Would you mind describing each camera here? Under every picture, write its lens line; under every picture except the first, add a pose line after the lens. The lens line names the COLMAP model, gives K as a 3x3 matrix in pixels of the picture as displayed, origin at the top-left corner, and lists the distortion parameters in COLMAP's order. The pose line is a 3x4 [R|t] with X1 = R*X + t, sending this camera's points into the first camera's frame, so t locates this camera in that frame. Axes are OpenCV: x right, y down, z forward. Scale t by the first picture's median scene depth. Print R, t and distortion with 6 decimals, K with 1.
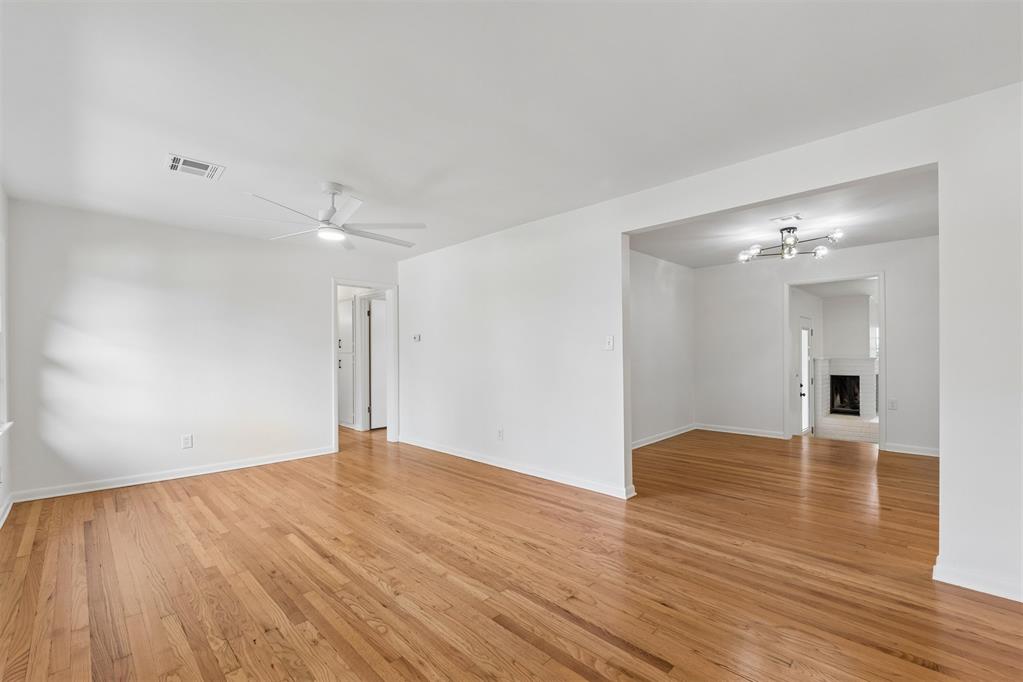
lens RADIAL K [[436.0, 0, 514.1], [0, 436.0, 353.9], [0, 0, 1]] dist [-0.001613, -0.000417]
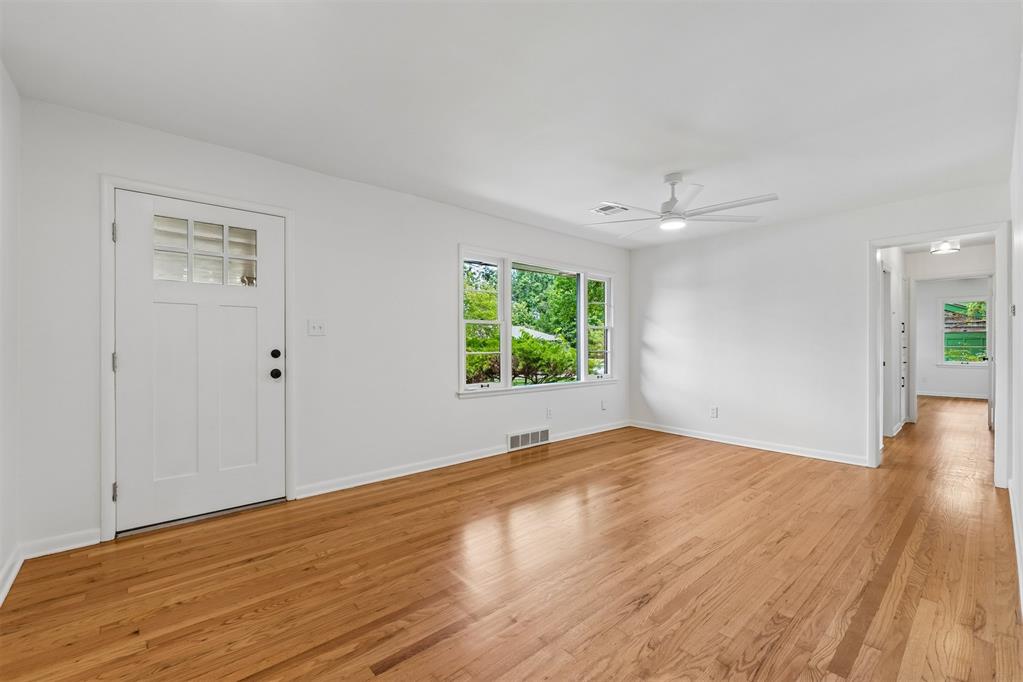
lens RADIAL K [[432.2, 0, 511.5], [0, 432.2, 341.0], [0, 0, 1]] dist [-0.001602, -0.000325]
pose [[-0.063130, 0.000697, -0.998005, 0.711306], [0.001372, 0.999999, 0.000611, 0.004602], [0.998004, -0.001331, -0.063131, 0.759316]]
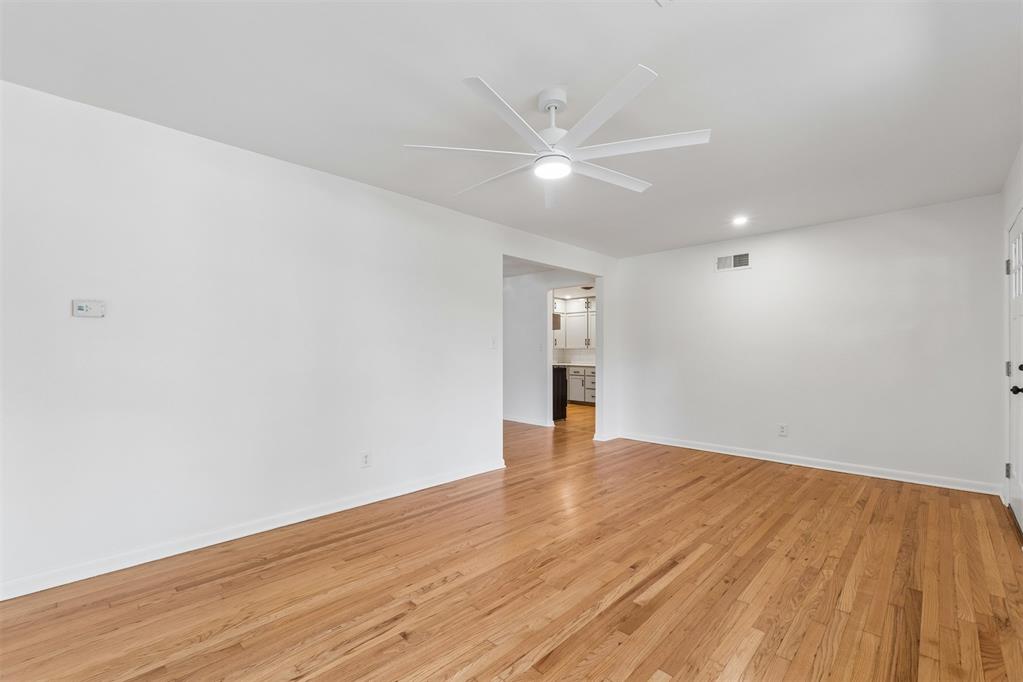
lens RADIAL K [[436.0, 0, 514.1], [0, 436.0, 353.9], [0, 0, 1]] dist [-0.001613, -0.000417]
pose [[-0.010782, 0.002089, 0.999940, -1.199930], [-0.001984, 0.999996, -0.002110, 0.013024], [-0.999940, -0.002007, -0.010778, 1.187519]]
